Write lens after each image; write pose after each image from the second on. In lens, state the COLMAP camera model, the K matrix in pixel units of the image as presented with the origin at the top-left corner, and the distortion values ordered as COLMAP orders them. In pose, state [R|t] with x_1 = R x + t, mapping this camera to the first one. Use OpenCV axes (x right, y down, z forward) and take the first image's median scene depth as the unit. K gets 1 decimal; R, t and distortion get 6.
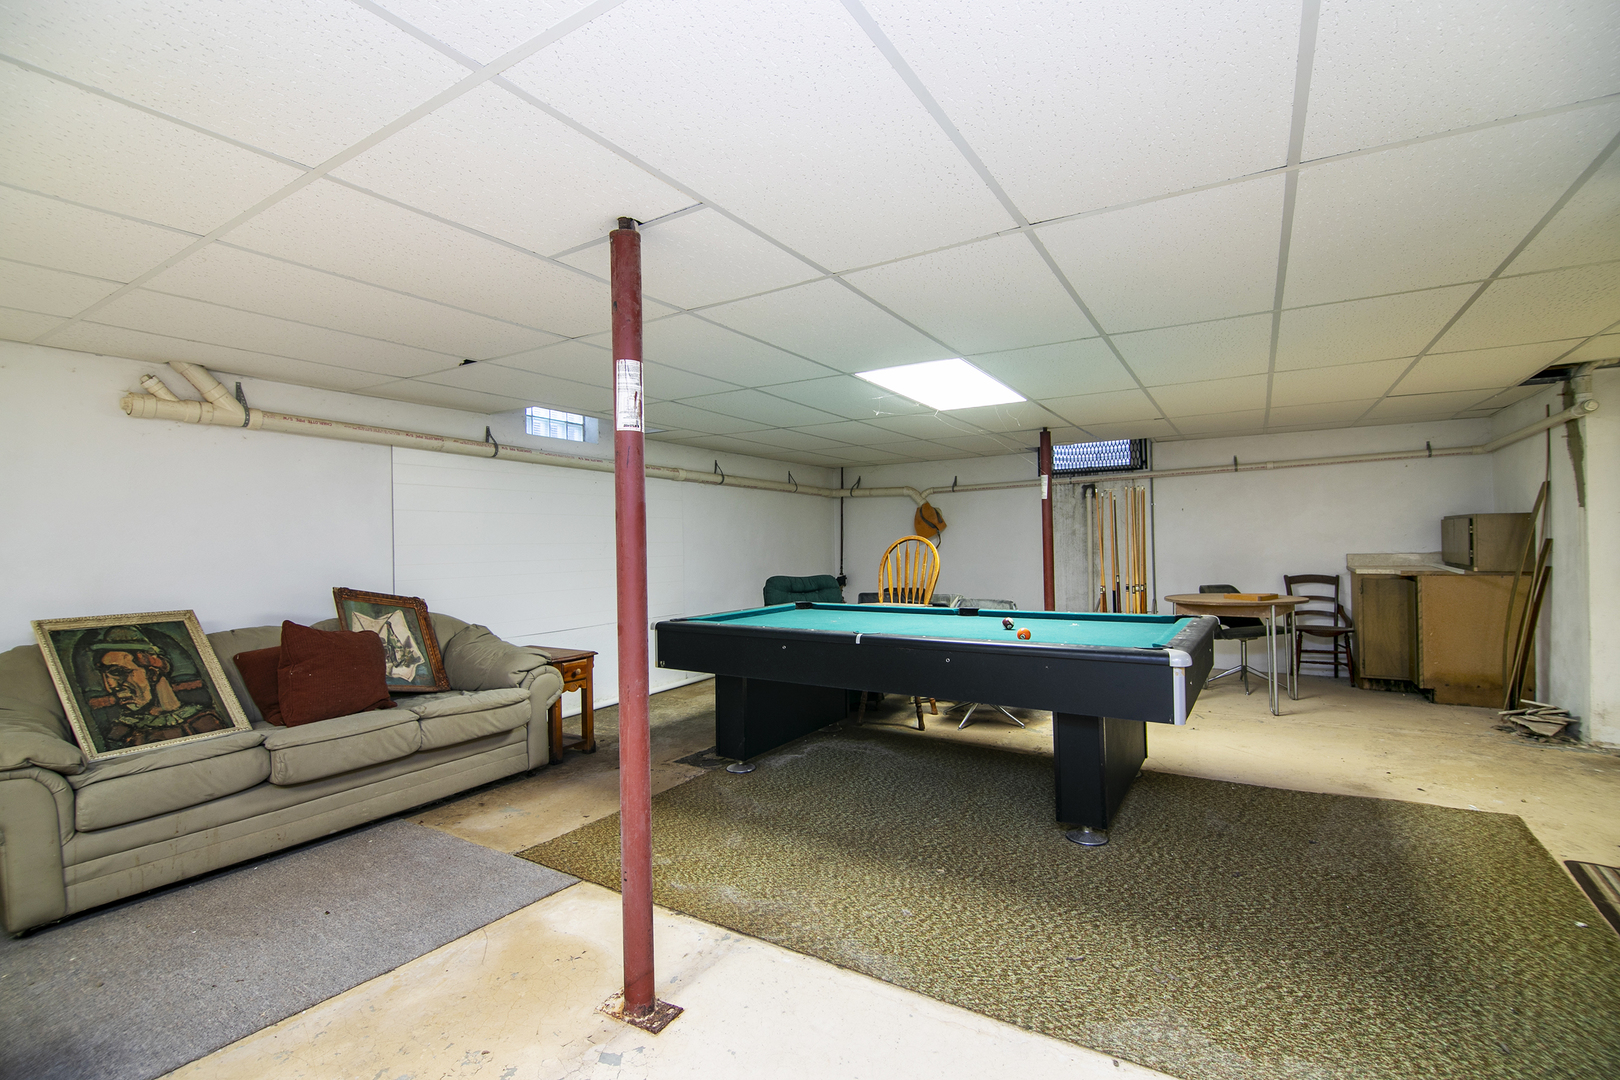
lens RADIAL K [[721.5, 0, 805.6], [0, 721.5, 540.7], [0, 0, 1]] dist [-0.000446, -0.001196]
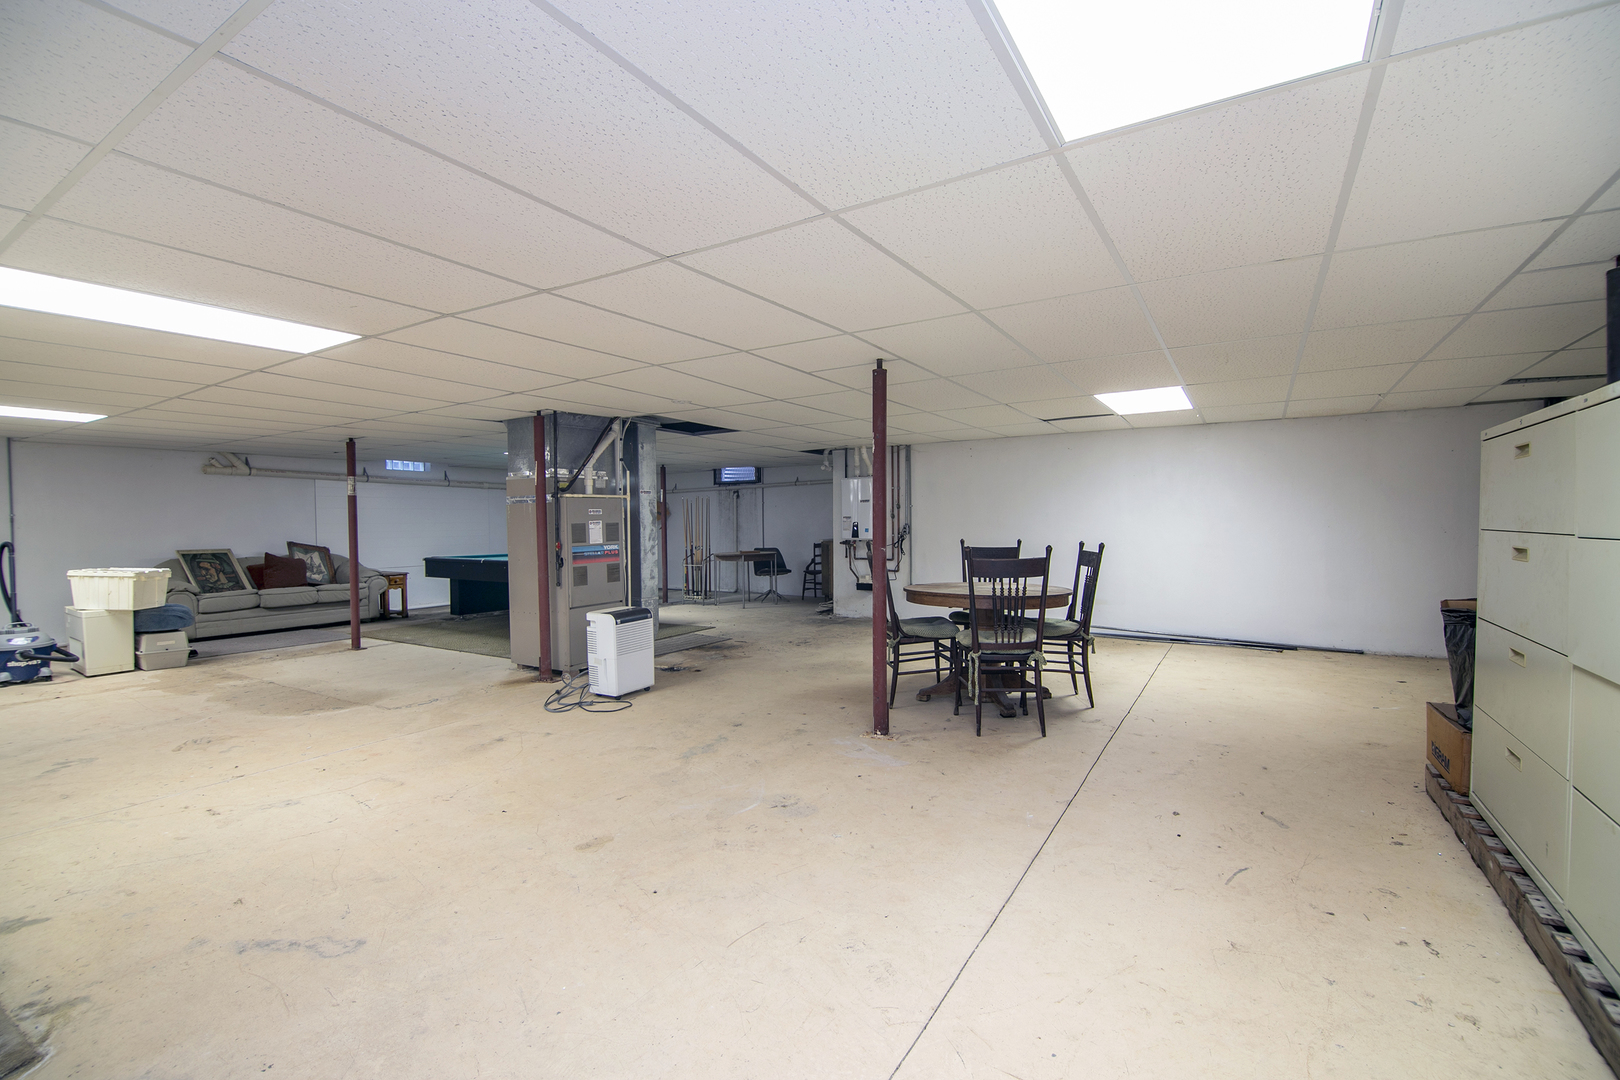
lens RADIAL K [[721.5, 0, 812.3], [0, 721.5, 539.4], [0, 0, 1]] dist [-0.000446, -0.001196]
pose [[0.999963, 0.008251, -0.002537, 1.160105], [-0.008170, 0.999506, 0.030343, -0.031090], [0.002786, -0.030321, 0.999536, -1.472314]]
